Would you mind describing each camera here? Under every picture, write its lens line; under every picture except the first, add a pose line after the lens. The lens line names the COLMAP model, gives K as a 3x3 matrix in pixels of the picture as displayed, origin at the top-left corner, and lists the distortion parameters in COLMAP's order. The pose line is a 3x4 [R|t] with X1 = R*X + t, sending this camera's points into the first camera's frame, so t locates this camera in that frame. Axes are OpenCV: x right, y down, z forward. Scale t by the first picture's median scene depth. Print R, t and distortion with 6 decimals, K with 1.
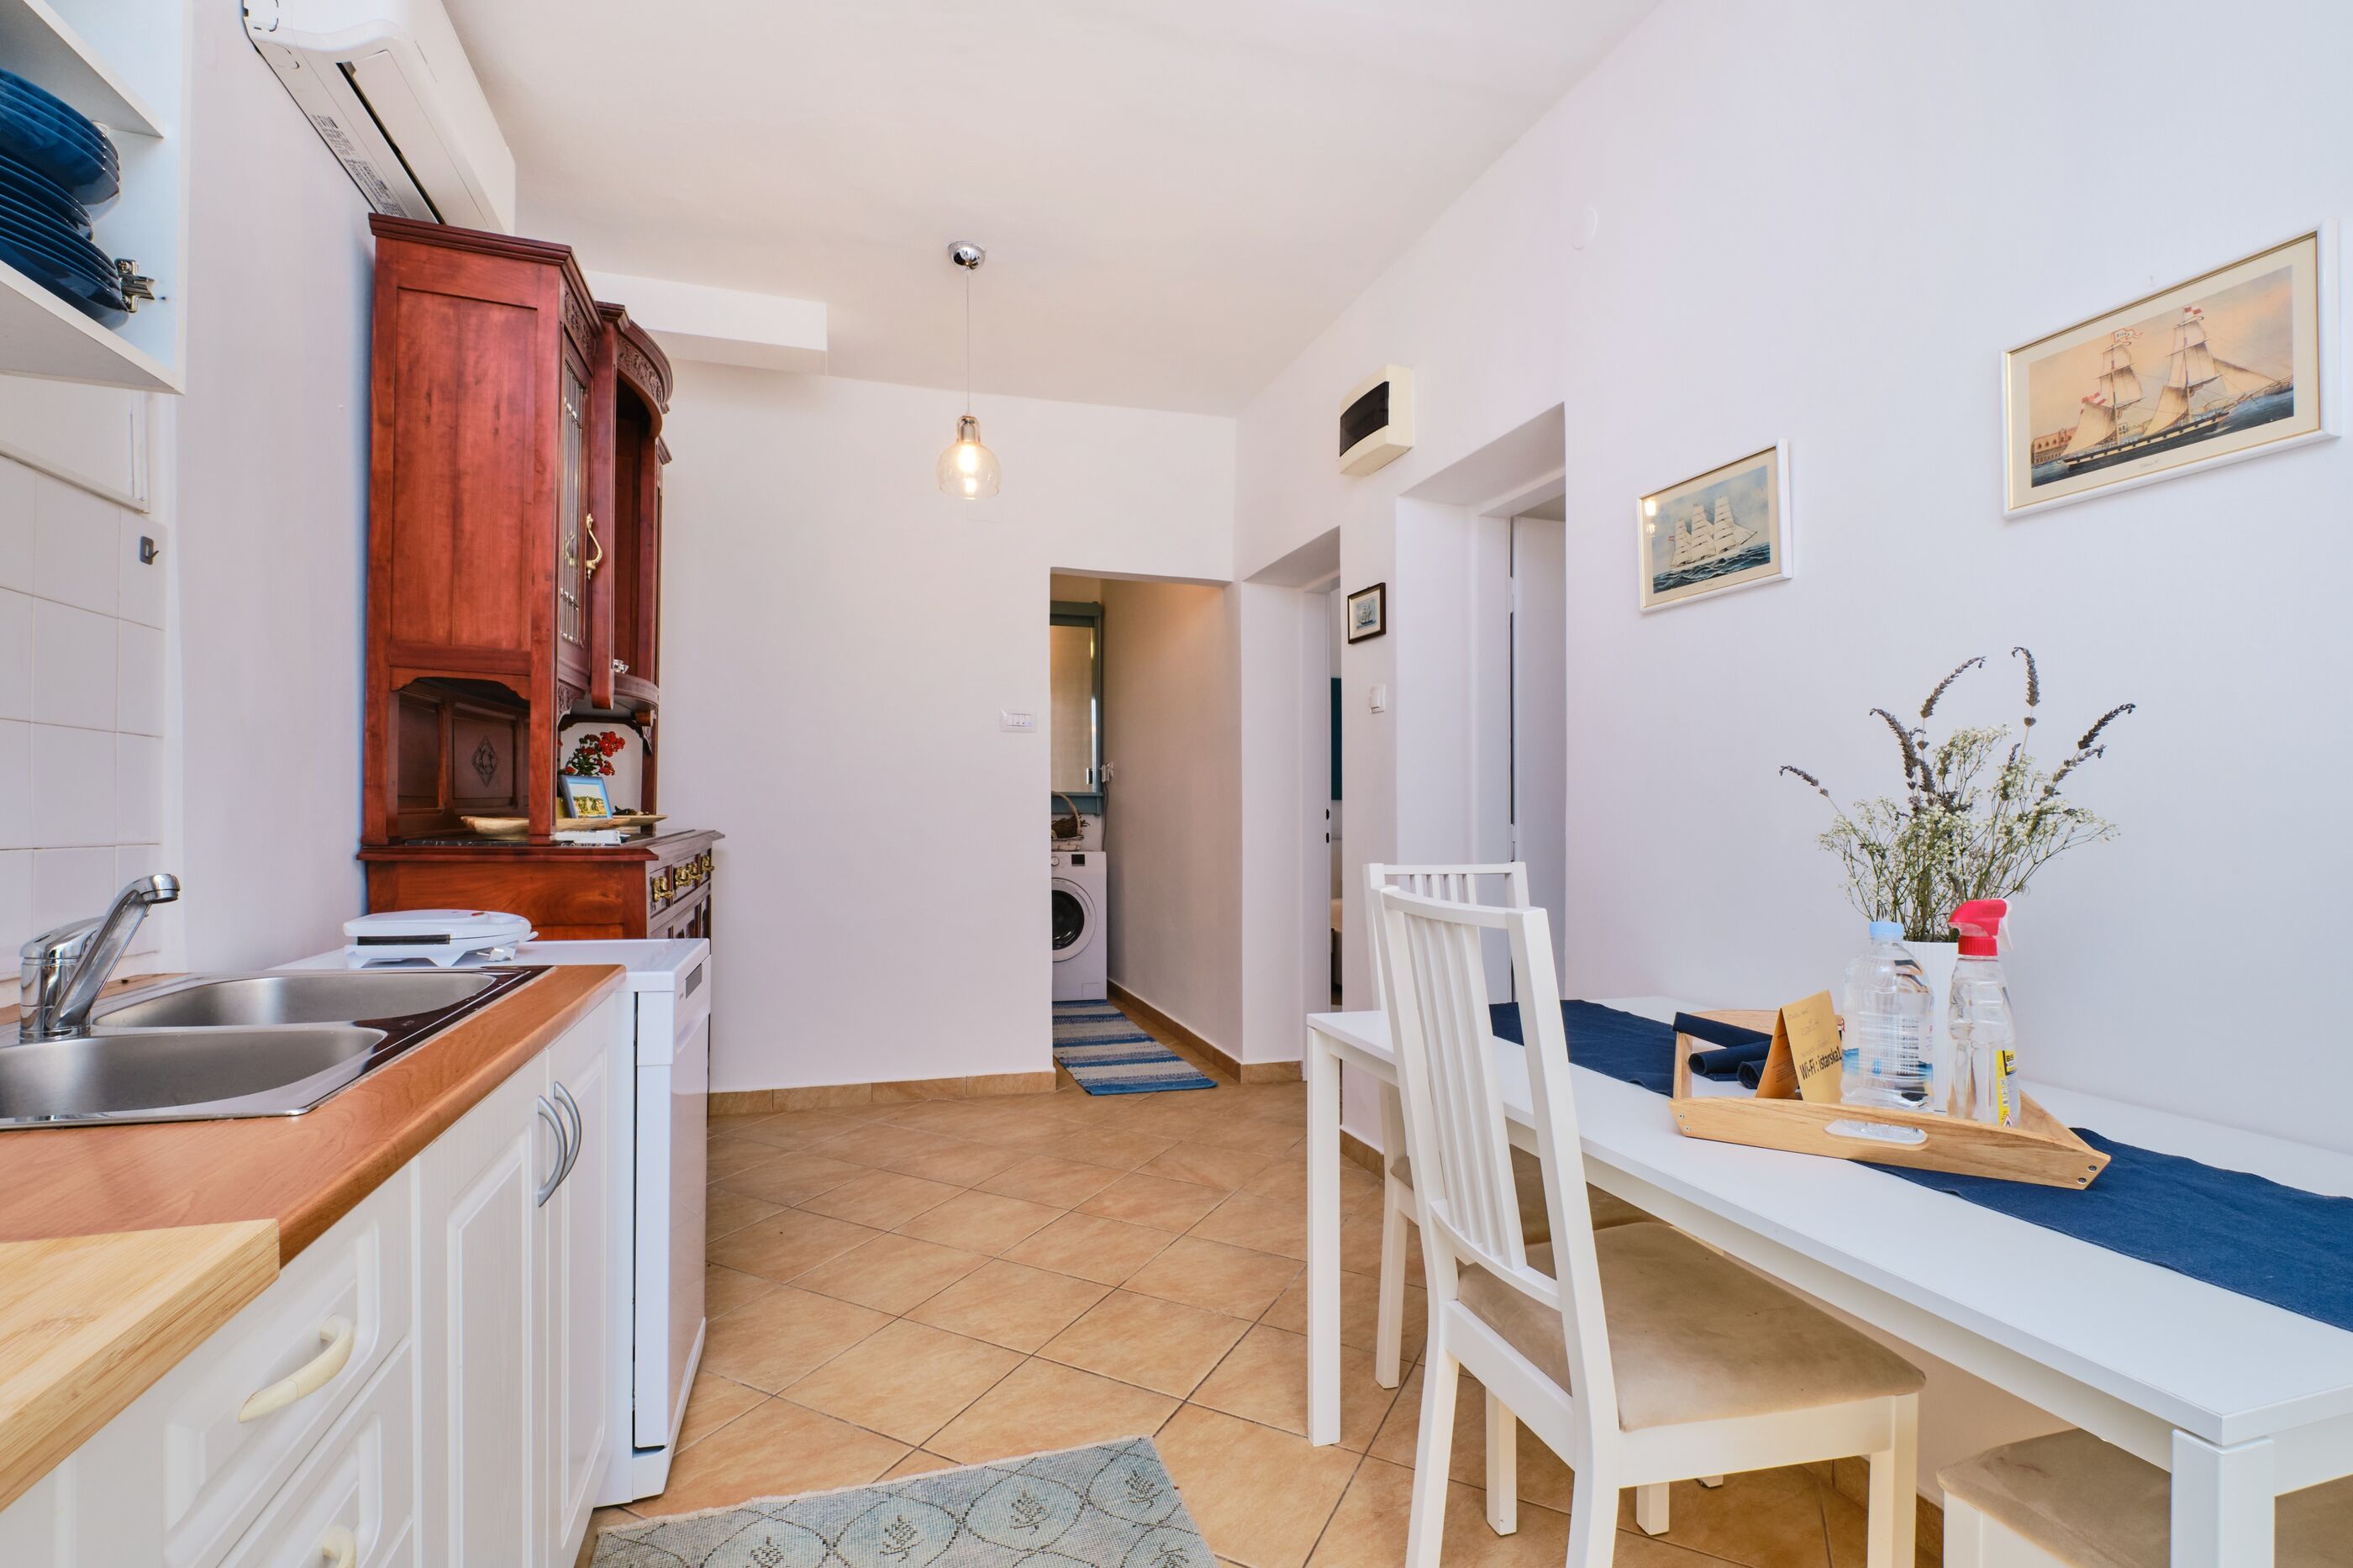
lens RADIAL K [[1046.5, 0, 1168.6], [0, 1046.5, 827.9], [0, 0, 1]] dist [-0.000978, -0.000464]
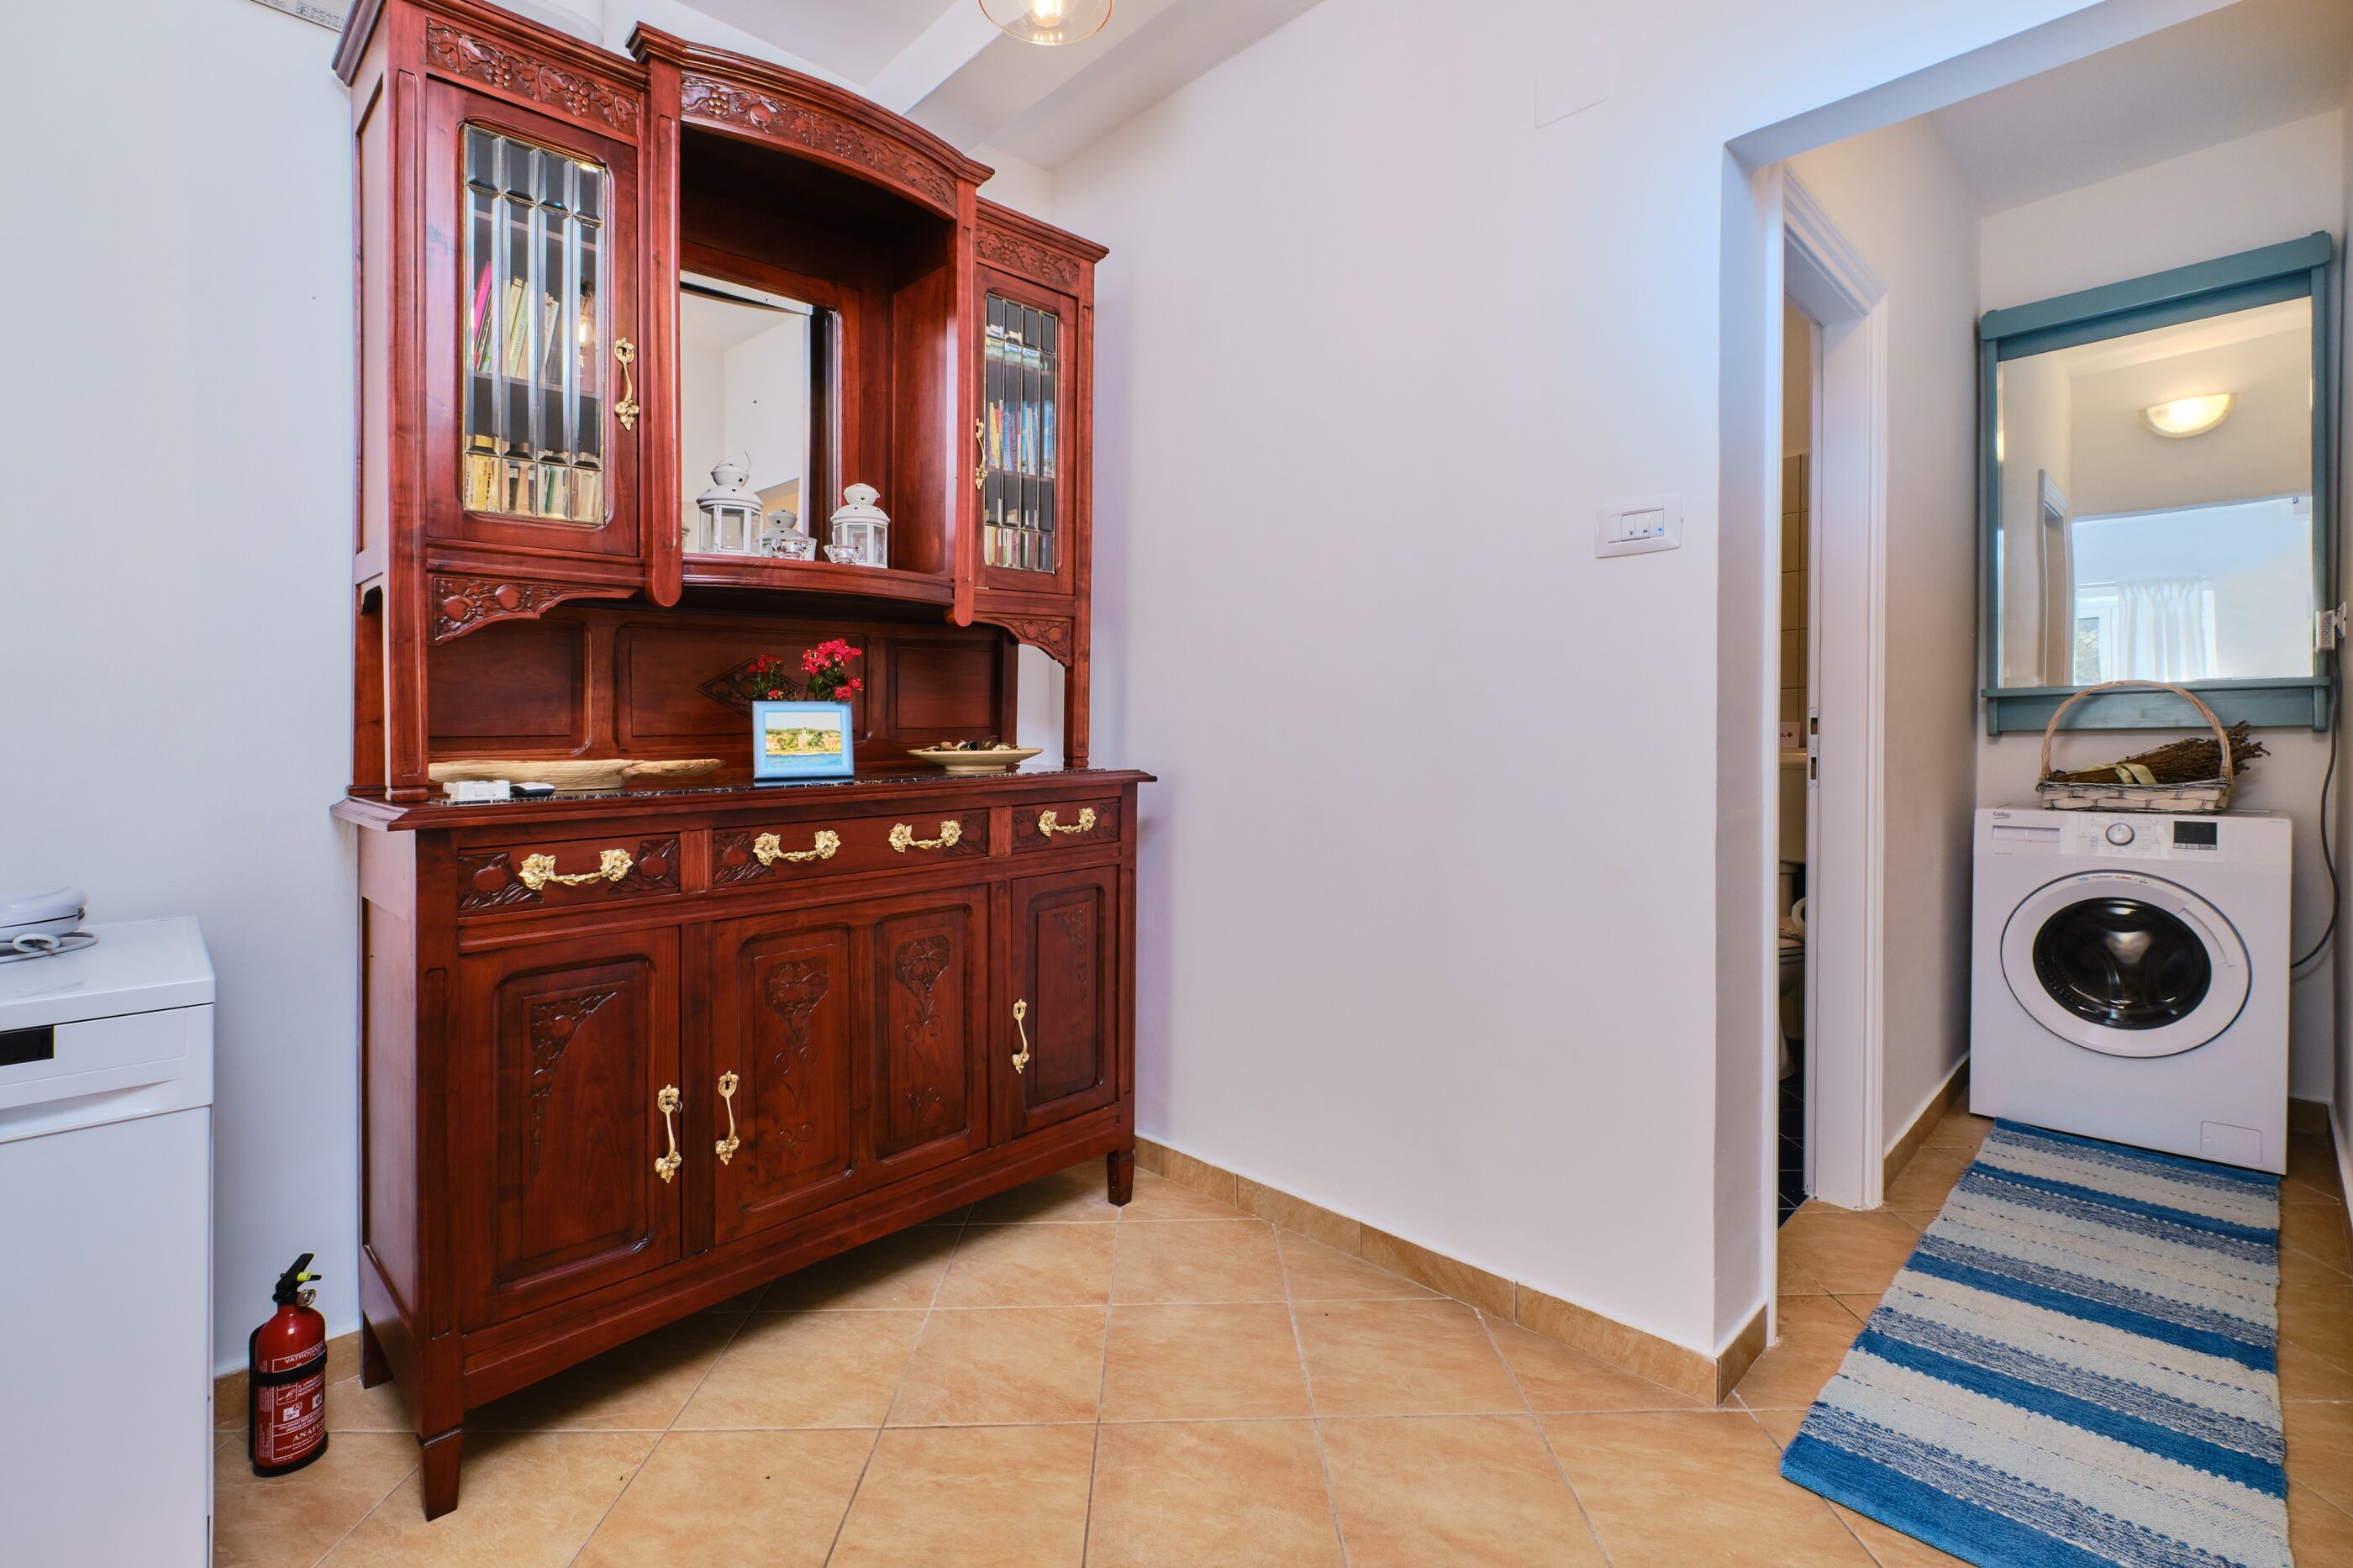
lens RADIAL K [[1051.9, 0, 1184.4], [0, 1051.9, 745.3], [0, 0, 1]] dist [-0.003096, -0.000673]
pose [[0.451938, -0.014566, -0.891931, 0.181851], [0.005366, 0.999893, -0.013610, -0.004596], [0.892033, 0.001365, 0.451967, 0.673478]]
